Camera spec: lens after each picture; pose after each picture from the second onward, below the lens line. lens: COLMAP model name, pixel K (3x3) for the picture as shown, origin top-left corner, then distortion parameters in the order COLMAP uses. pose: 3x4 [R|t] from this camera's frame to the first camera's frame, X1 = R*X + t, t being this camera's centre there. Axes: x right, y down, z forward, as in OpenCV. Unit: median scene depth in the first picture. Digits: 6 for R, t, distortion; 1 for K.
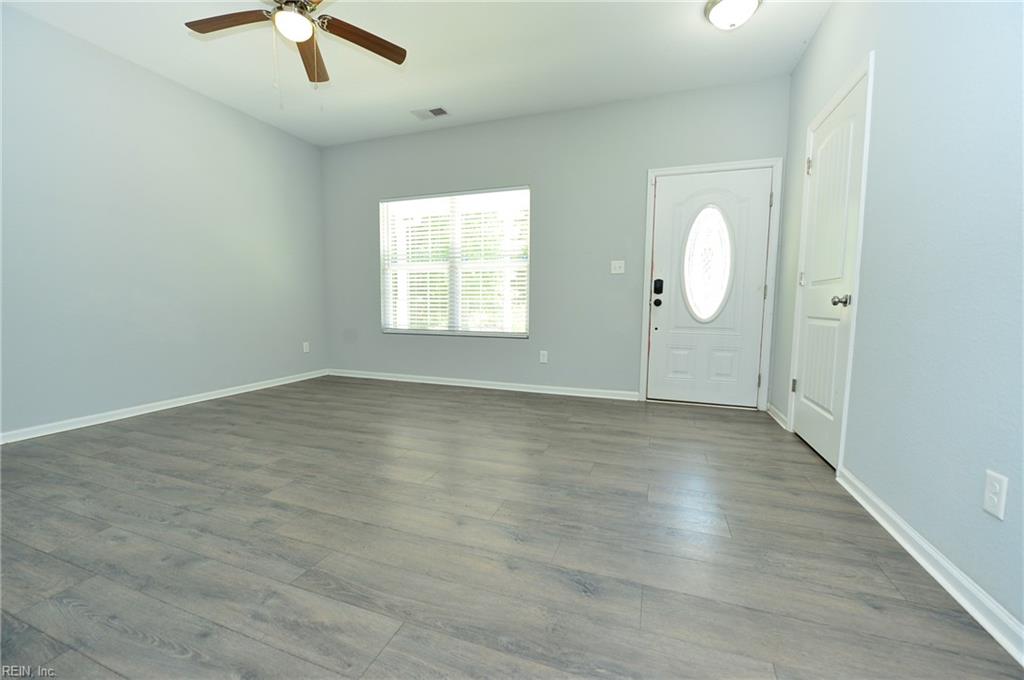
lens RADIAL K [[402.2, 0, 512.0], [0, 402.2, 340.0], [0, 0, 1]] dist [-0.012100, -0.000318]
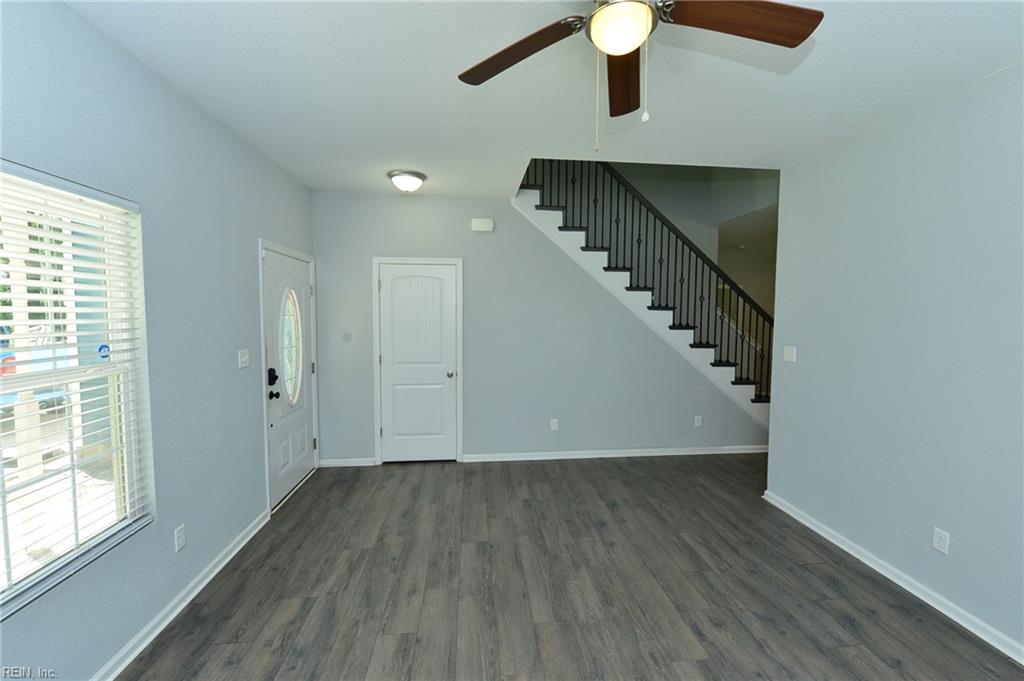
lens RADIAL K [[412.6, 0, 520.0], [0, 412.6, 338.2], [0, 0, 1]] dist [0.000308, -0.000033]
pose [[-0.437554, -0.068775, 0.896558, -1.263601], [0.070777, 0.991343, 0.110588, -0.533176], [-0.896403, 0.111843, -0.428898, 1.740149]]
